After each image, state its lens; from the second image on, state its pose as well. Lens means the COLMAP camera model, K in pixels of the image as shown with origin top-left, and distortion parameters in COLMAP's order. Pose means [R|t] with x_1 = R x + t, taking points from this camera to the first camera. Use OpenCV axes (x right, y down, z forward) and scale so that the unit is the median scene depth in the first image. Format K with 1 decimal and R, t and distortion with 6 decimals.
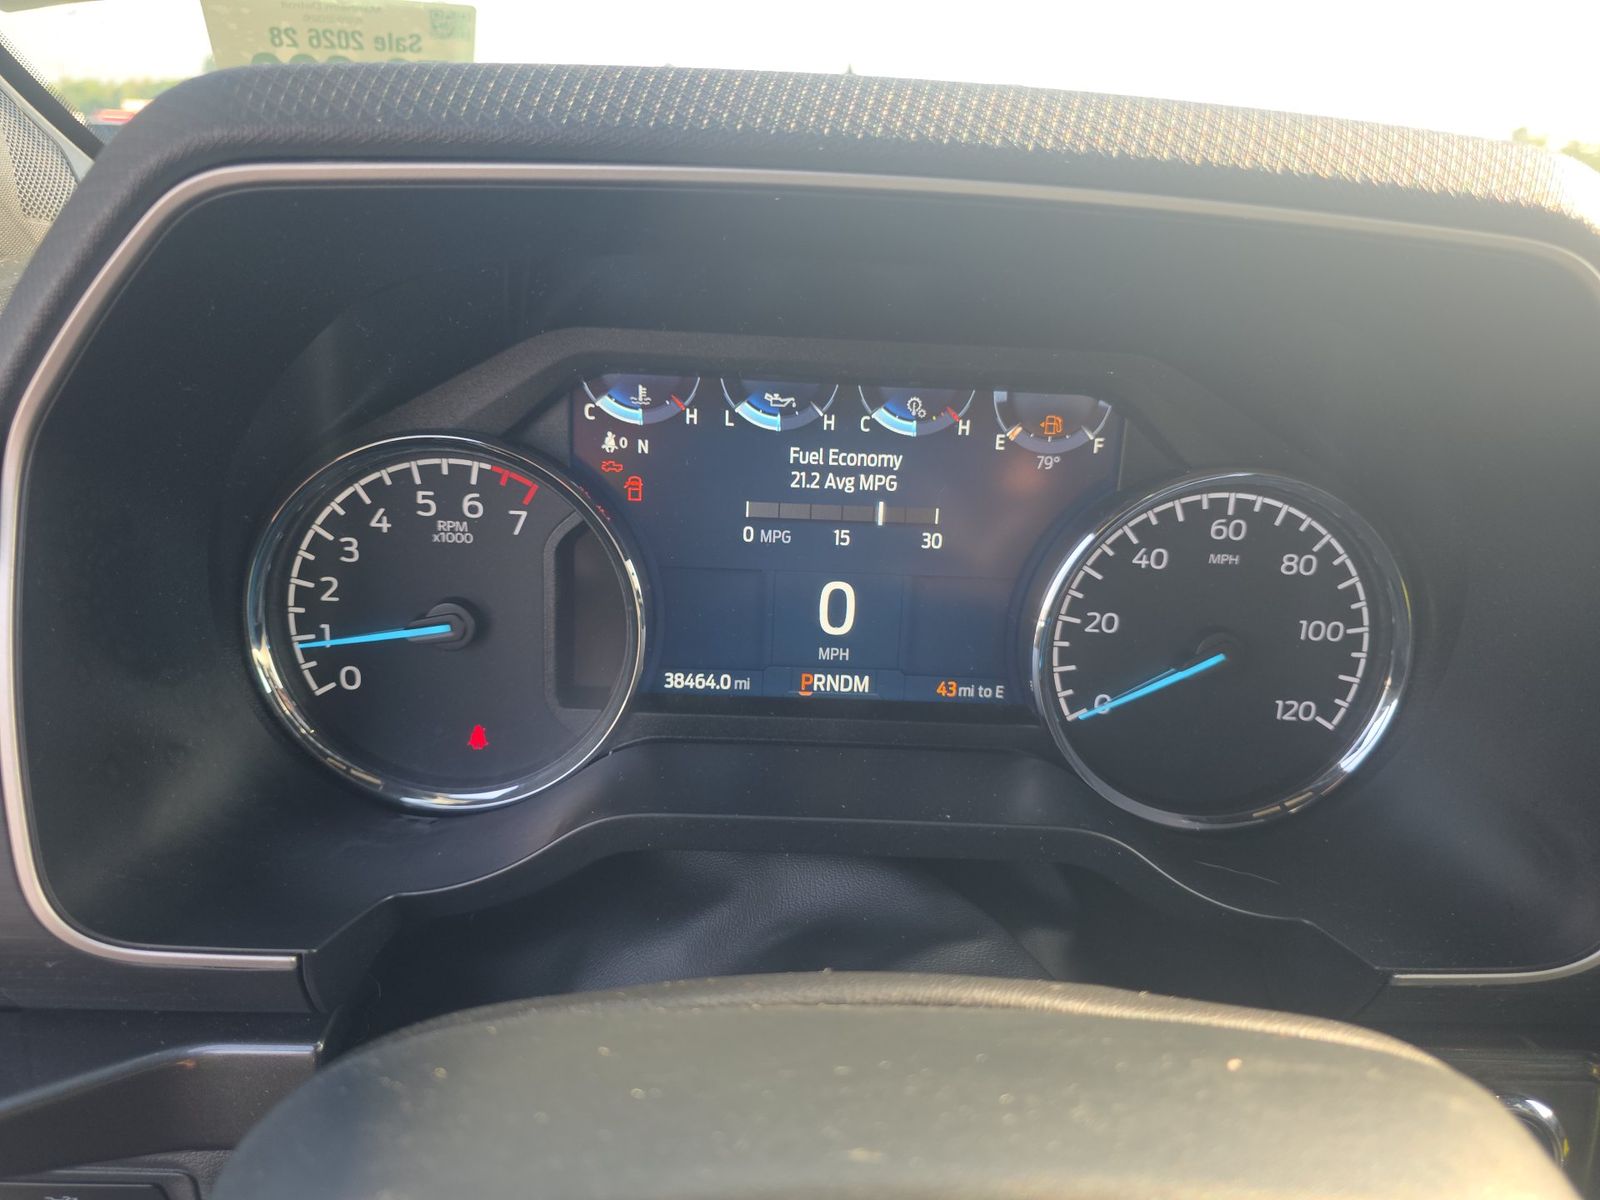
lens RADIAL K [[1083.0, 0, 803.6], [0, 1083.0, 605.6], [0, 0, 1]] dist [0.053330, -0.073017]
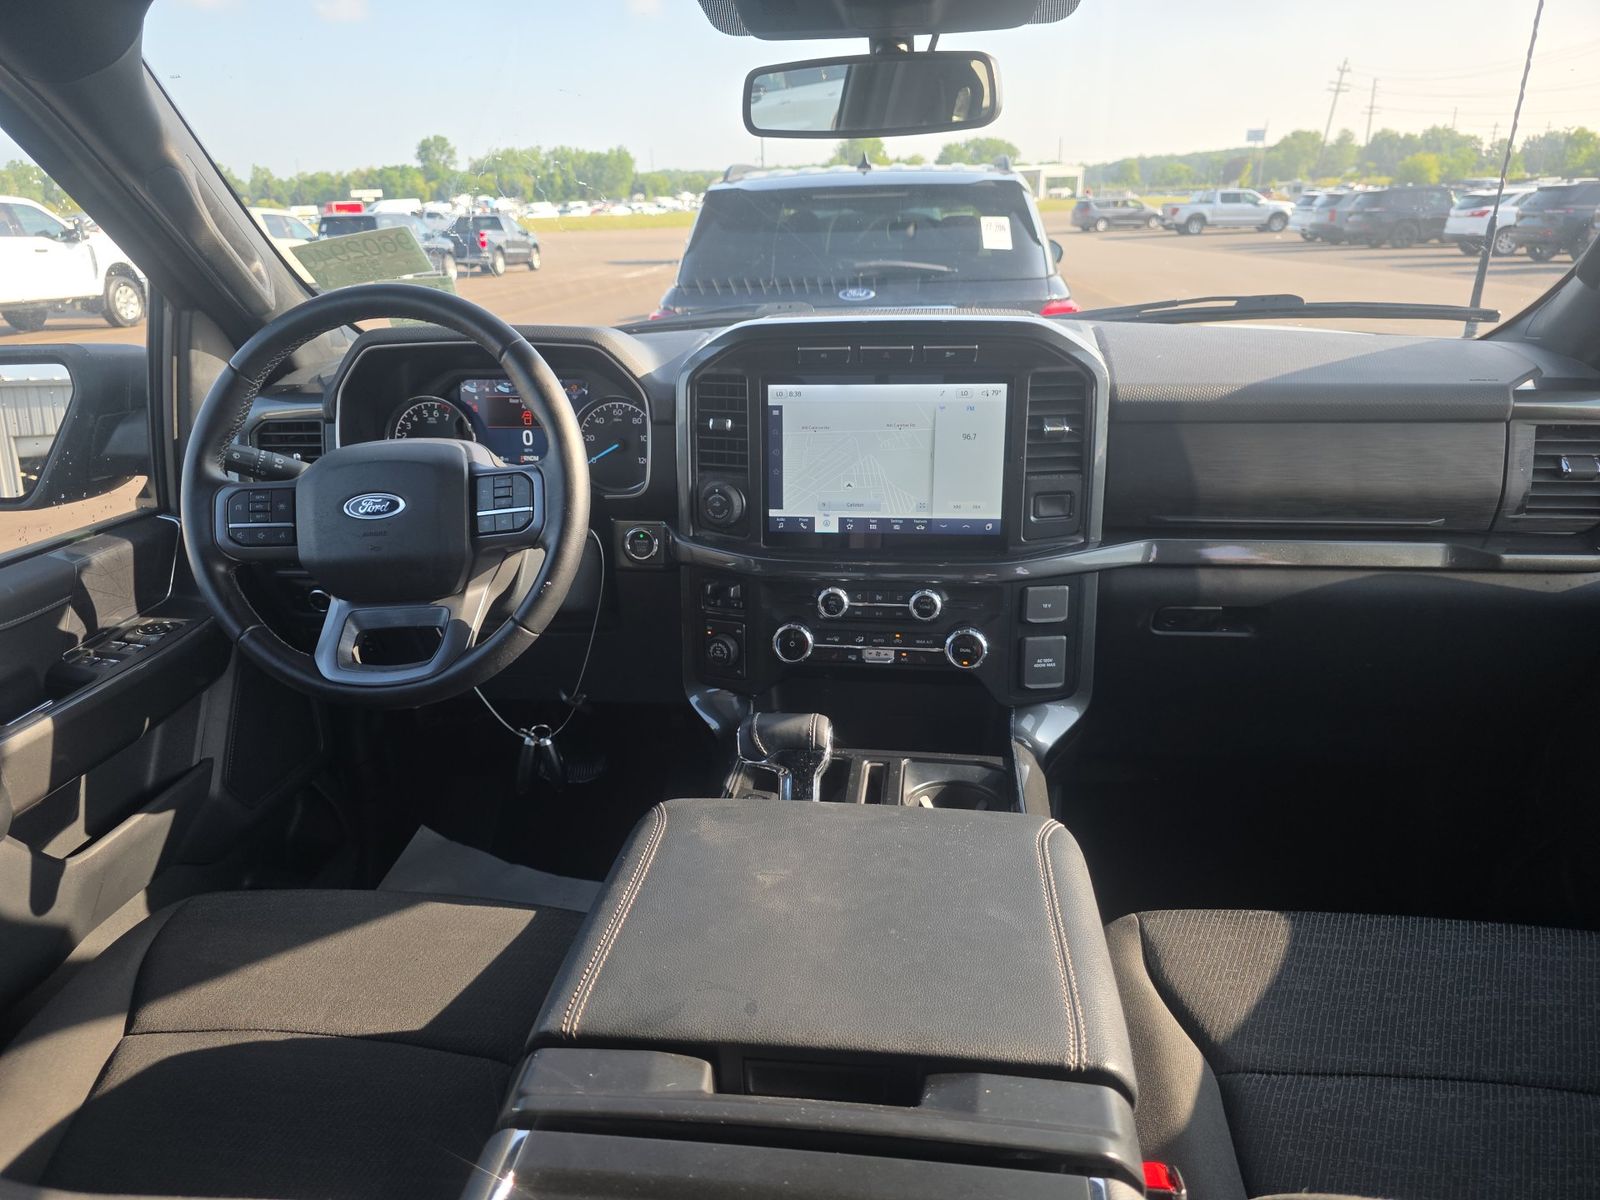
lens RADIAL K [[1083.0, 0, 803.6], [0, 1083.0, 605.6], [0, 0, 1]] dist [0.053330, -0.073017]
pose [[0.985728, -0.015359, -0.167641, 1.701509], [0.014427, 0.999873, -0.006774, 0.664743], [0.167724, 0.004259, 0.985825, -2.754813]]
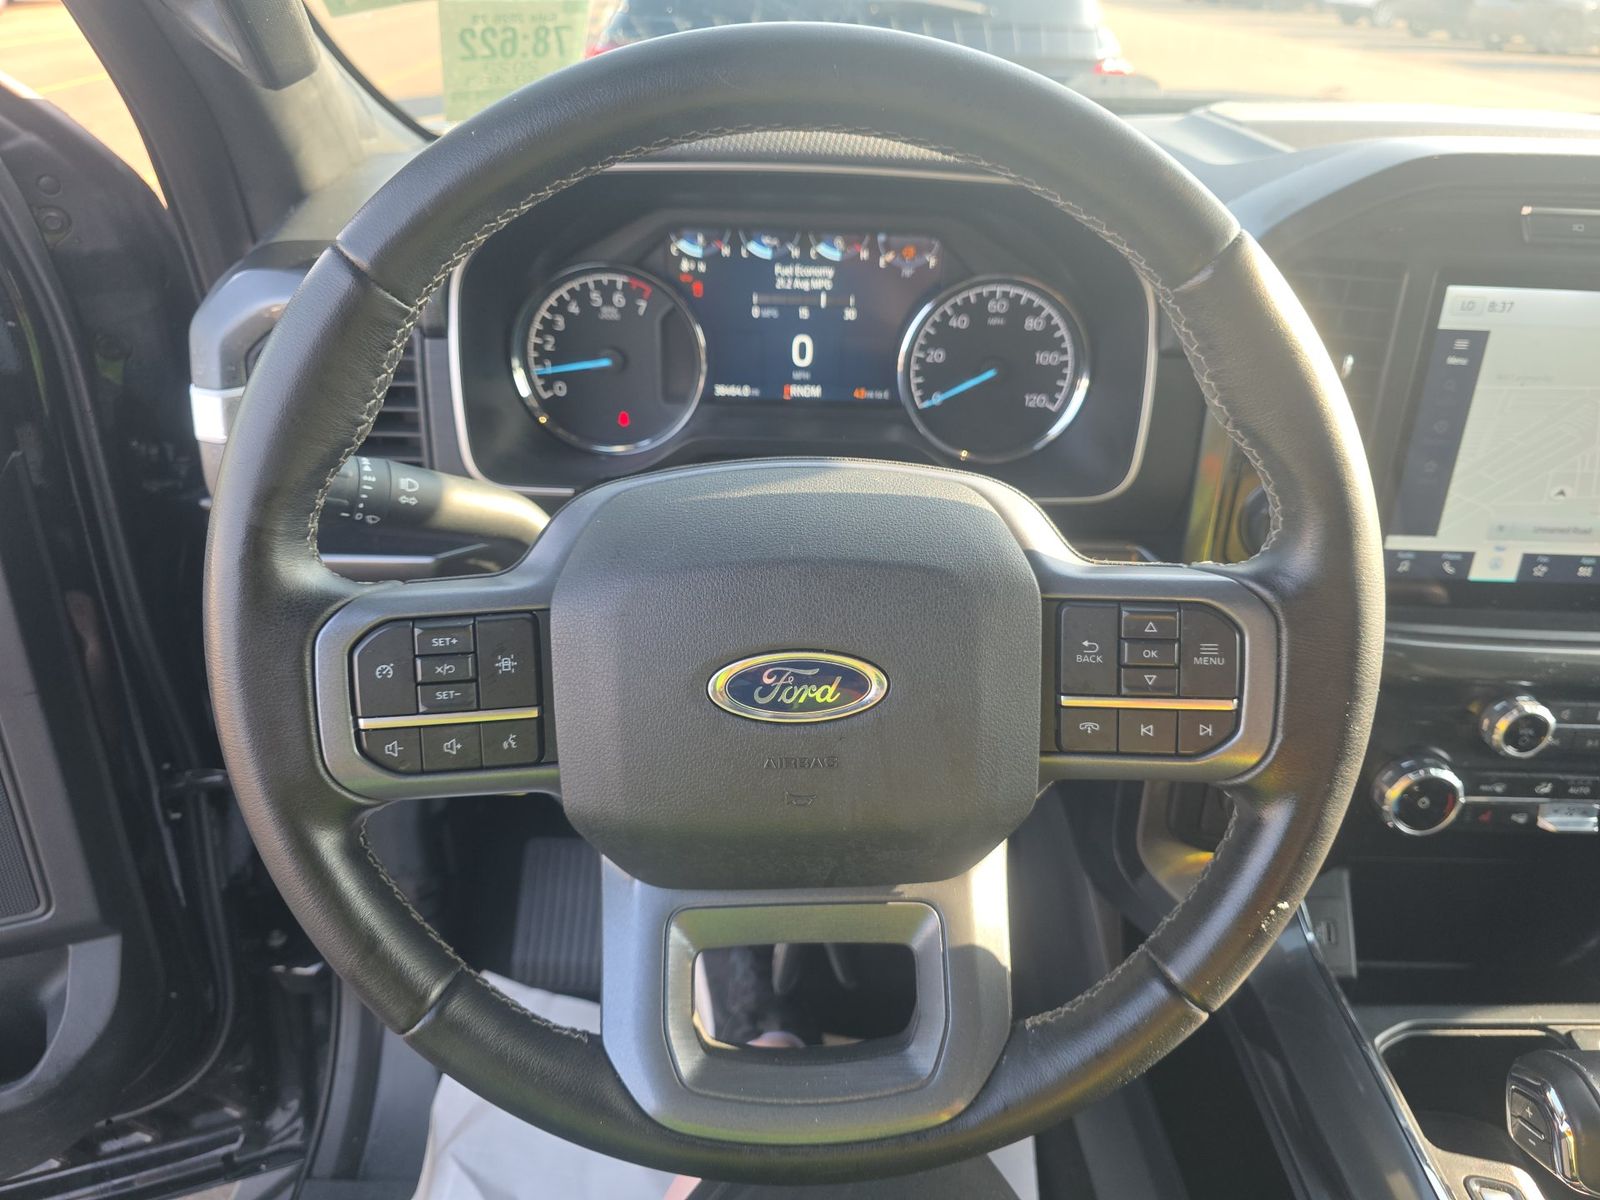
lens RADIAL K [[1083.0, 0, 803.6], [0, 1083.0, 605.6], [0, 0, 1]] dist [0.053330, -0.073017]
pose [[0.999661, -0.008147, -0.024712, 0.081557], [0.013023, 0.978861, 0.204112, 0.054785], [0.022526, -0.204365, 0.978636, -1.055557]]
